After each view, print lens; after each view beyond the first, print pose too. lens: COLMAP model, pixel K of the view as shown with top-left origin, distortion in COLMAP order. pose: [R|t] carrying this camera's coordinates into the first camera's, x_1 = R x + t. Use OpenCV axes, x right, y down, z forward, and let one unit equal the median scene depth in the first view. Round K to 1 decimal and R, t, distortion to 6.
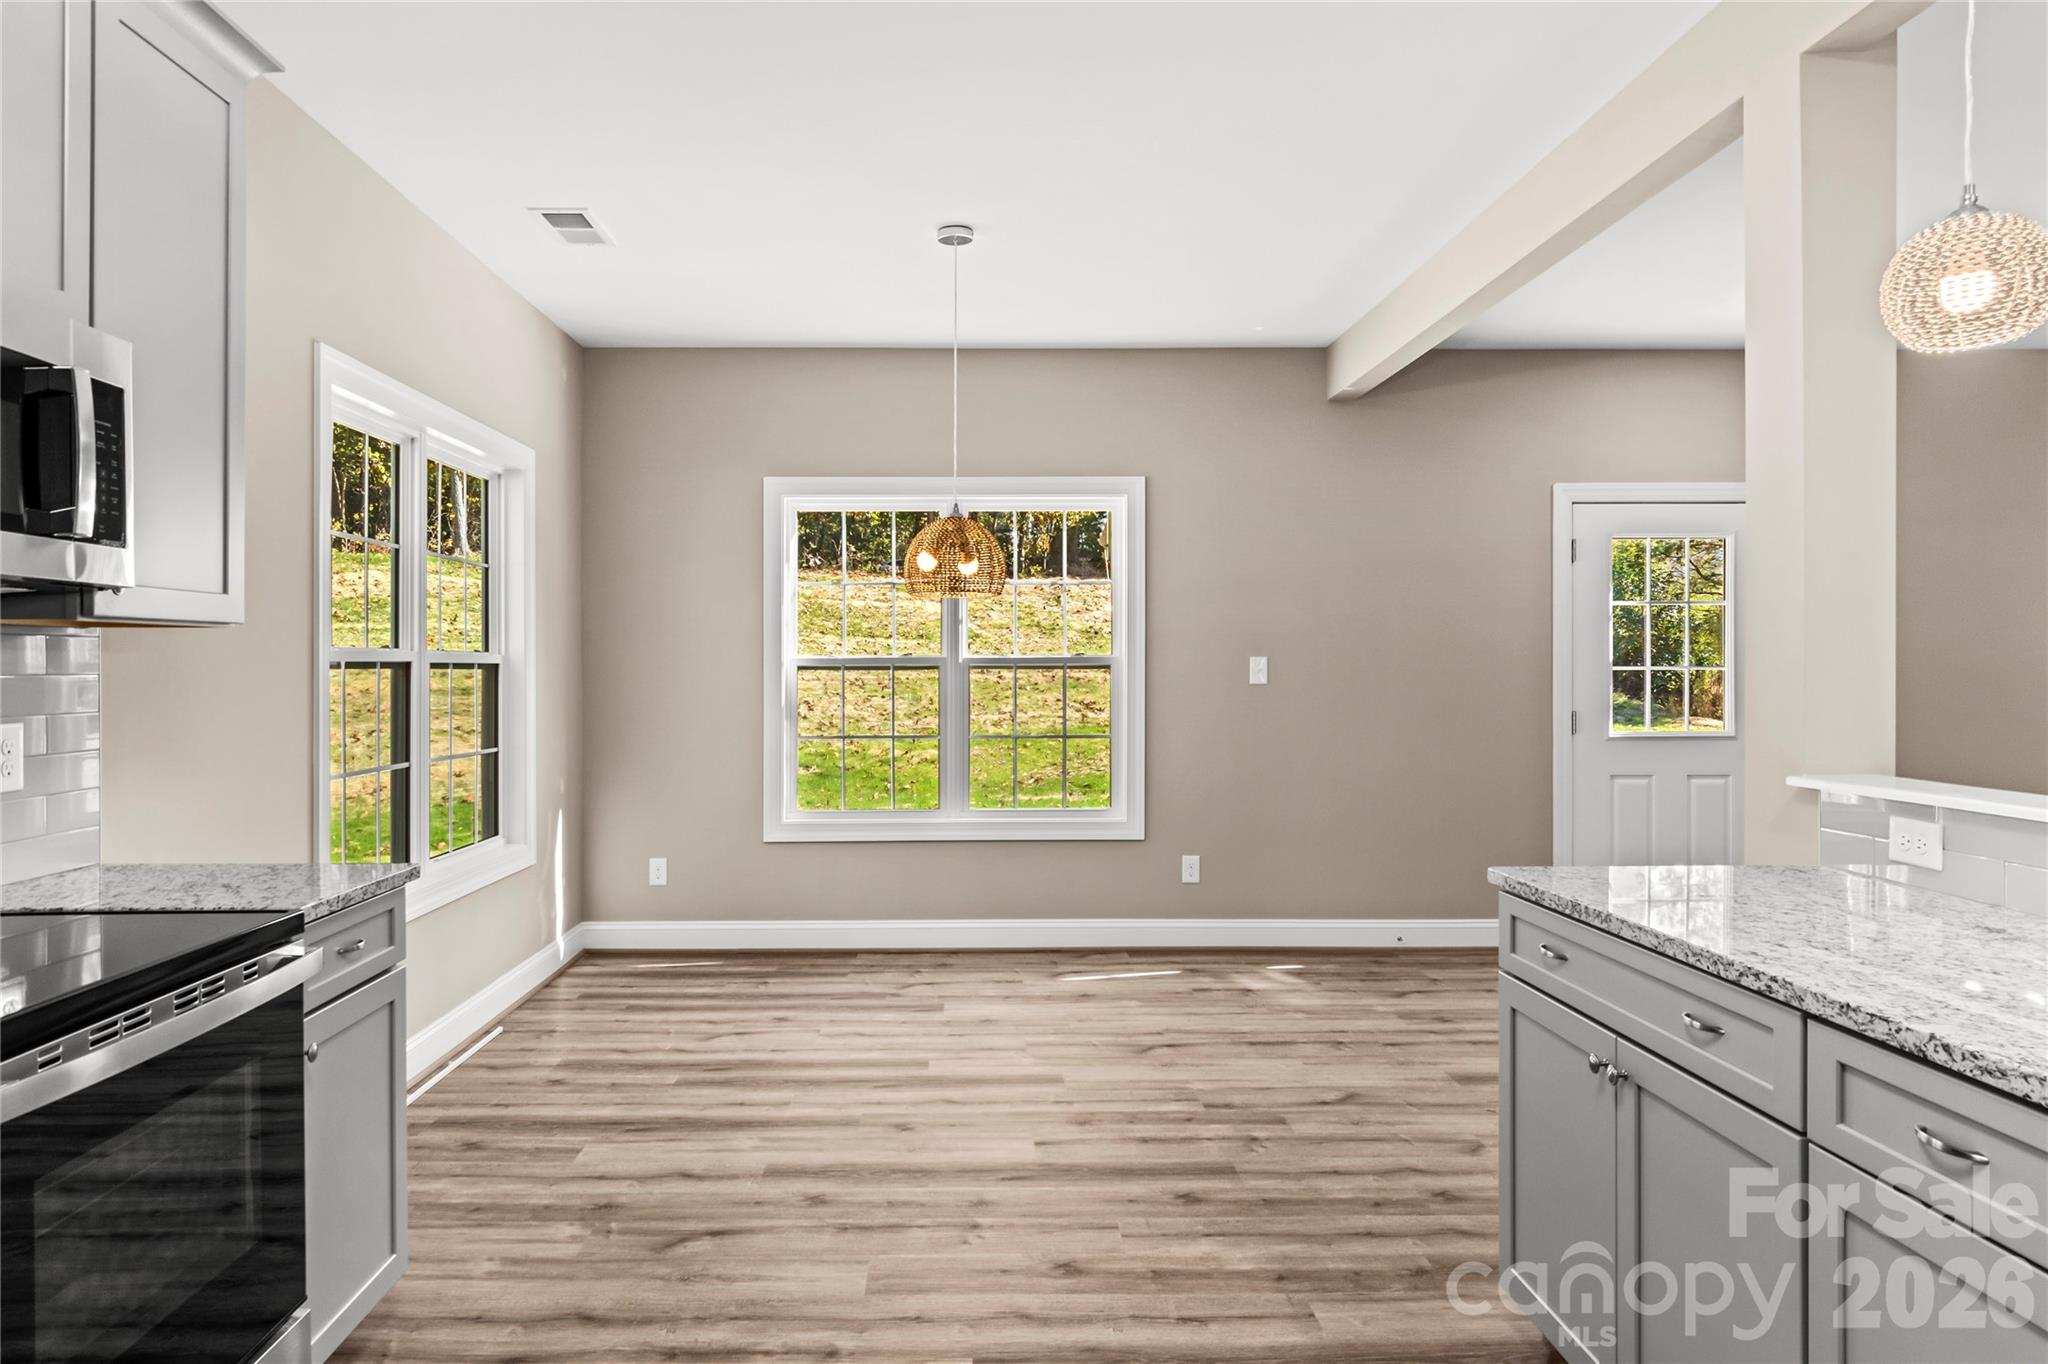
lens RADIAL K [[1312.0, 0, 1006.6], [0, 1312.0, 677.4], [0, 0, 1]] dist [-0.010092, -0.001138]
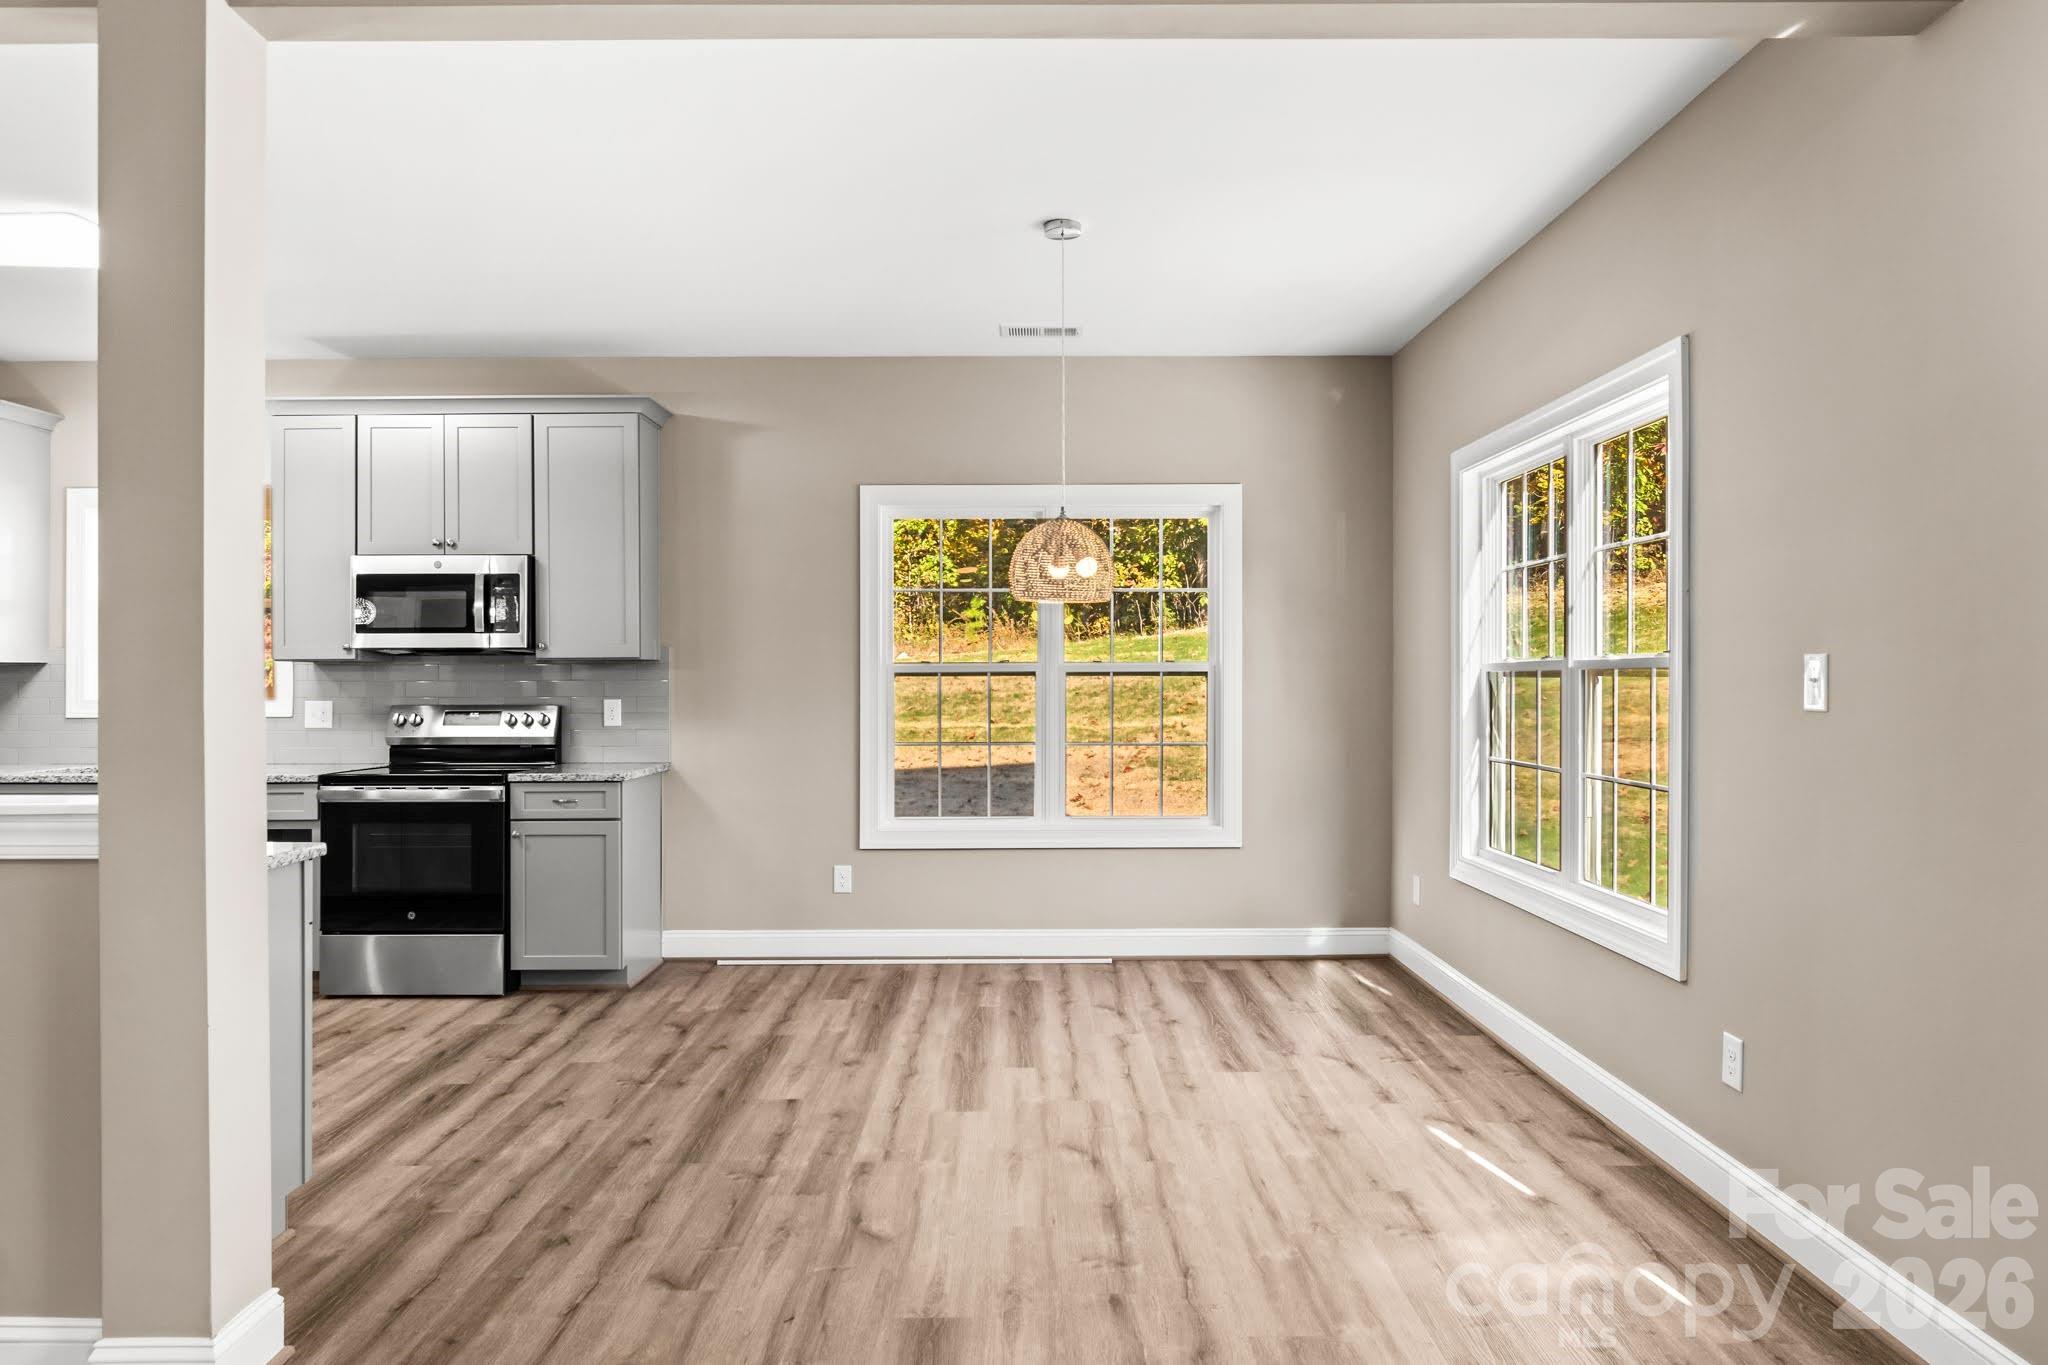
lens RADIAL K [[1312.0, 0, 1008.6], [0, 1312.0, 677.9], [0, 0, 1]] dist [-0.010092, -0.001138]
pose [[-0.048747, 0.005302, -0.998797, 1.089048], [-0.003759, 0.999978, 0.005492, -0.013981], [0.998804, 0.004022, -0.048726, 1.183779]]
